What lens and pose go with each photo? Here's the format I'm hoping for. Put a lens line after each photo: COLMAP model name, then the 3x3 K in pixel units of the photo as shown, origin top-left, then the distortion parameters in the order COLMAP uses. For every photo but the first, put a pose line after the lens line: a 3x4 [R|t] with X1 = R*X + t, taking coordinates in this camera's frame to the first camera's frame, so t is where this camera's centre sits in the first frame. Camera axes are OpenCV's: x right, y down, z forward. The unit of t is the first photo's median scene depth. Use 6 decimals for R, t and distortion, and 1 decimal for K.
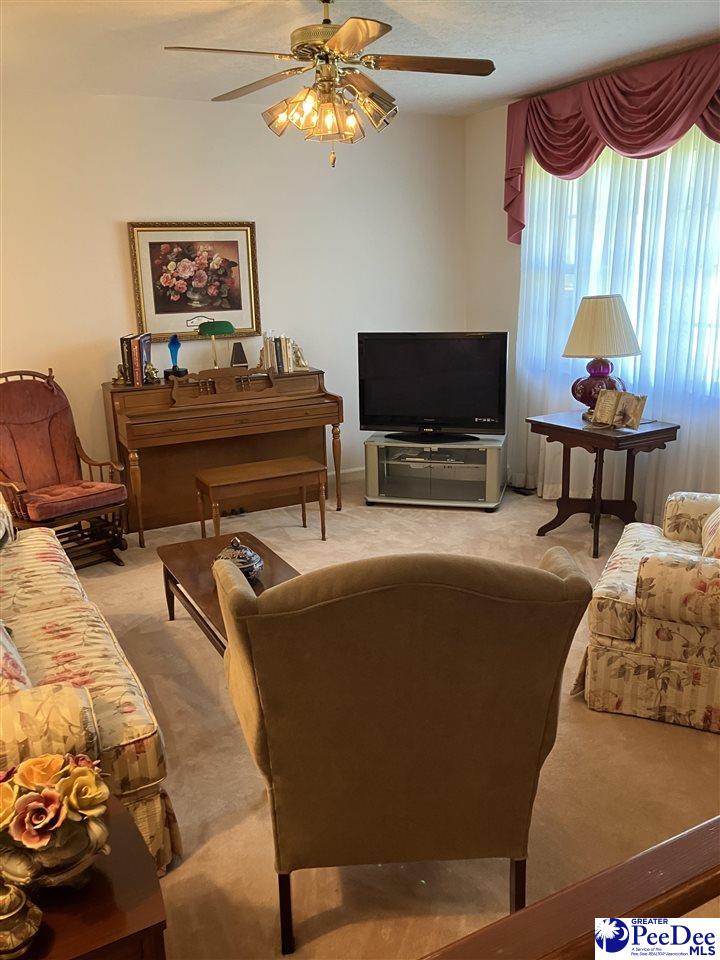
lens RADIAL K [[784.7, 0, 358.1], [0, 784.7, 485.4], [0, 0, 1]] dist [0.038769, -0.002845]
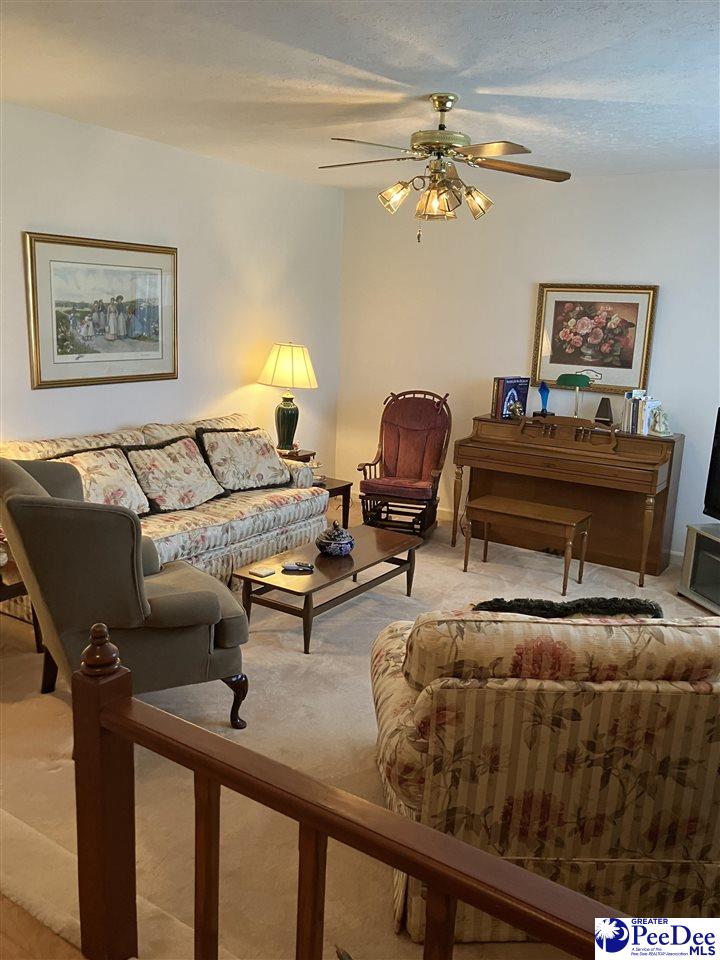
lens RADIAL K [[784.7, 0, 356.9], [0, 784.7, 476.7], [0, 0, 1]] dist [0.038769, -0.002845]
pose [[0.512186, 0.229291, -0.827702, 0.572063], [-0.292668, 0.952623, 0.082793, -0.073940], [0.807472, 0.199837, 0.555026, 0.181169]]
